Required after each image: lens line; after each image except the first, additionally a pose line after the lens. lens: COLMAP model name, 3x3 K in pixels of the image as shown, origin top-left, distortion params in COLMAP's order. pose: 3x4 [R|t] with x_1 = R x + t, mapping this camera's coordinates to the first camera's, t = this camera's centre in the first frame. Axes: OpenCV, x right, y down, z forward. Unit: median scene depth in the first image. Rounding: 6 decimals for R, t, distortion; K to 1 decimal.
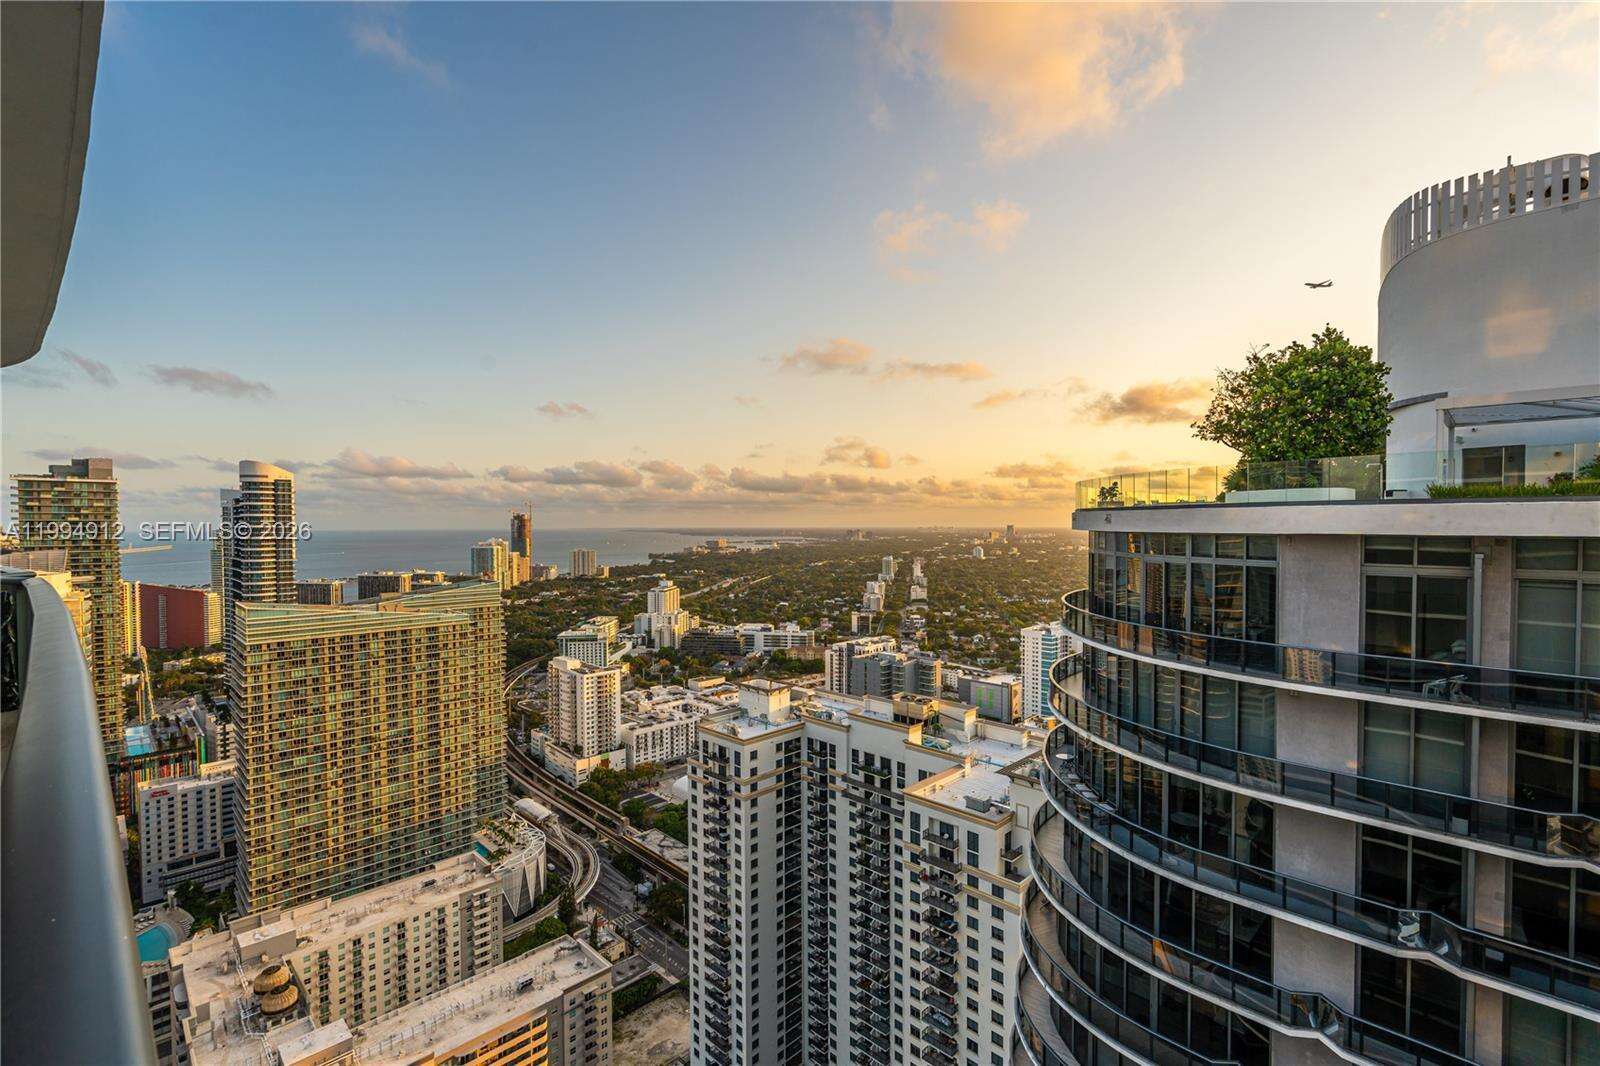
lens RADIAL K [[712.0, 0, 795.9], [0, 712.0, 538.3], [0, 0, 1]] dist [-0.000428, -0.000160]
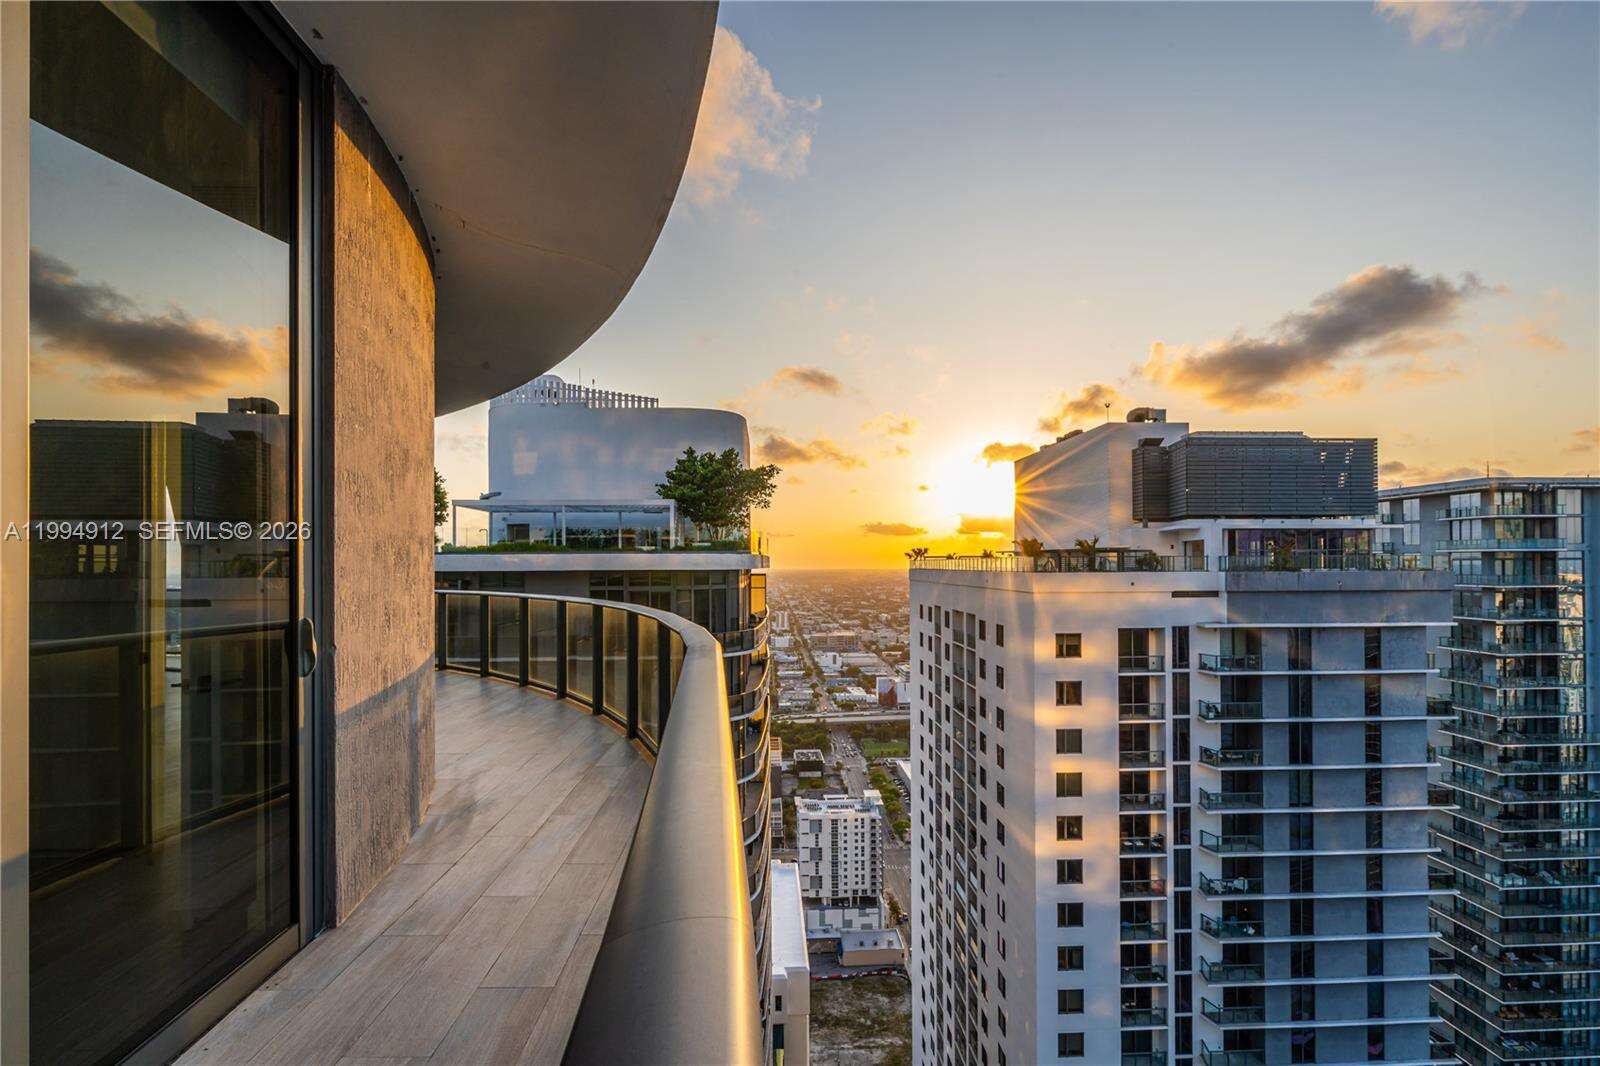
lens RADIAL K [[721.6, 0, 799.9], [0, 721.6, 560.5], [0, 0, 1]] dist [-0.000541, -0.000161]
pose [[0.679697, 0.003531, 0.733485, 0.018590], [0.020051, 0.999525, -0.023393, 0.004591], [-0.733219, 0.030607, 0.679303, -0.154611]]
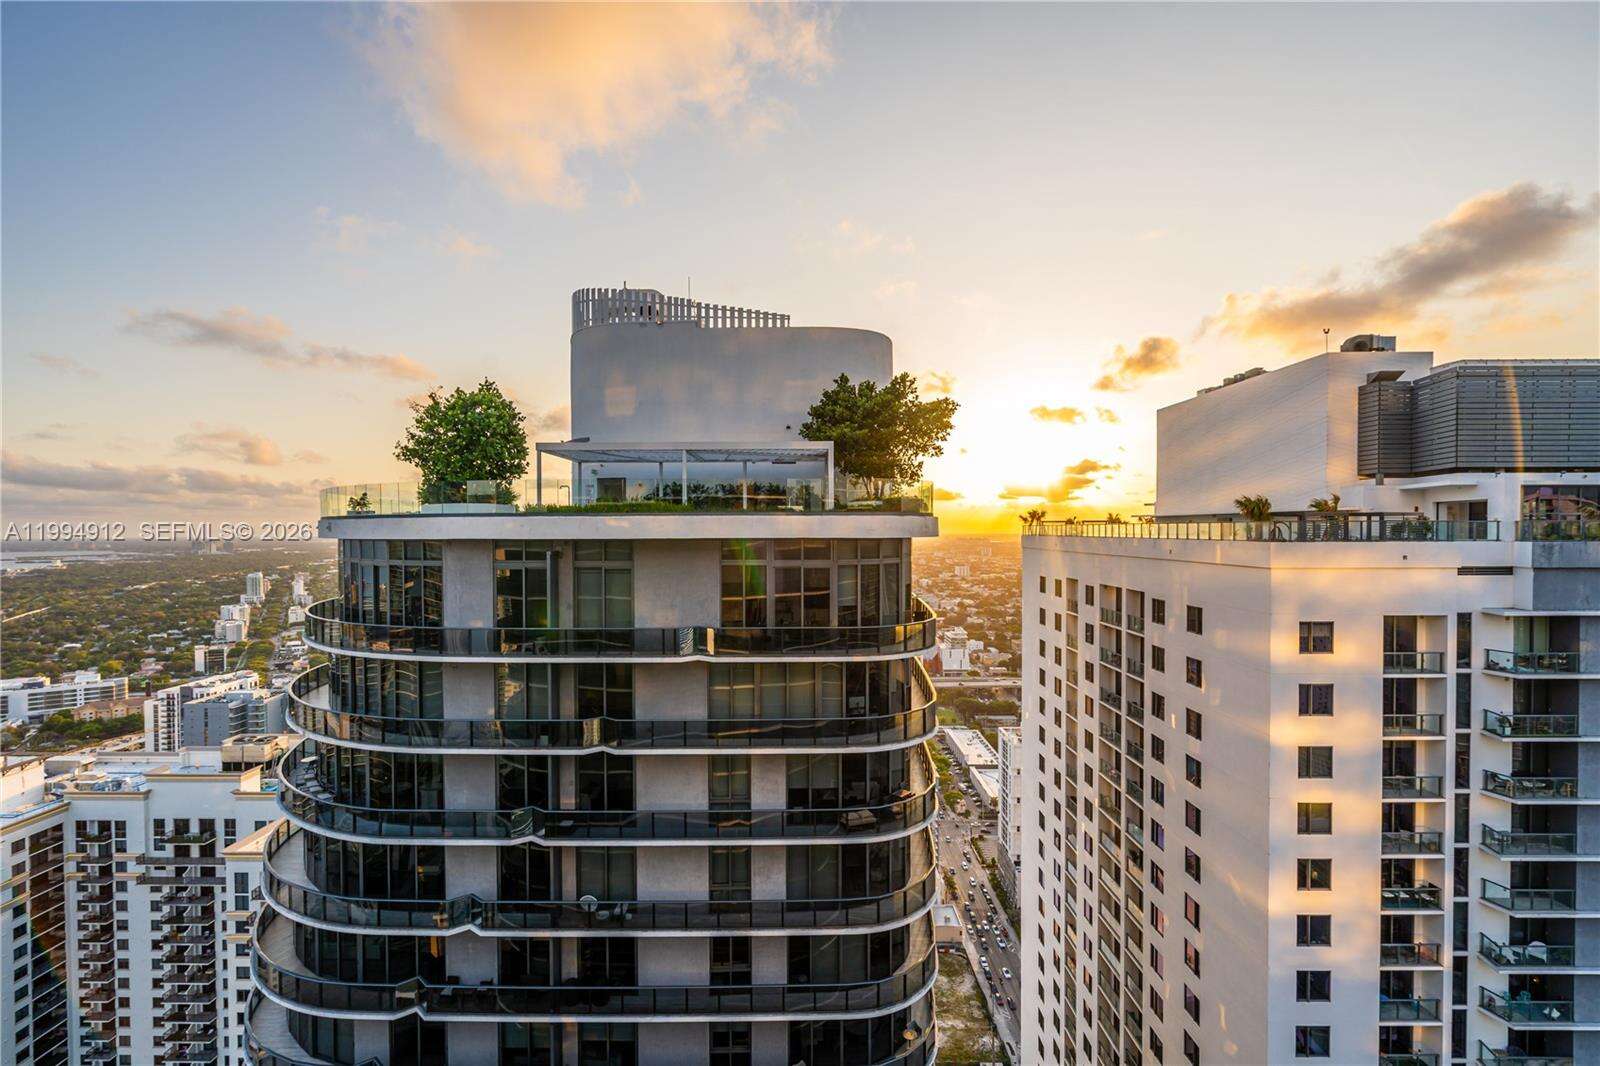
lens RADIAL K [[712.0, 0, 795.9], [0, 712.0, 538.3], [0, 0, 1]] dist [-0.000428, -0.000160]
pose [[0.719552, -0.007661, 0.694397, 0.044758], [0.015938, 0.999858, -0.005485, 0.001562], [-0.694256, 0.015014, 0.719571, -0.058845]]
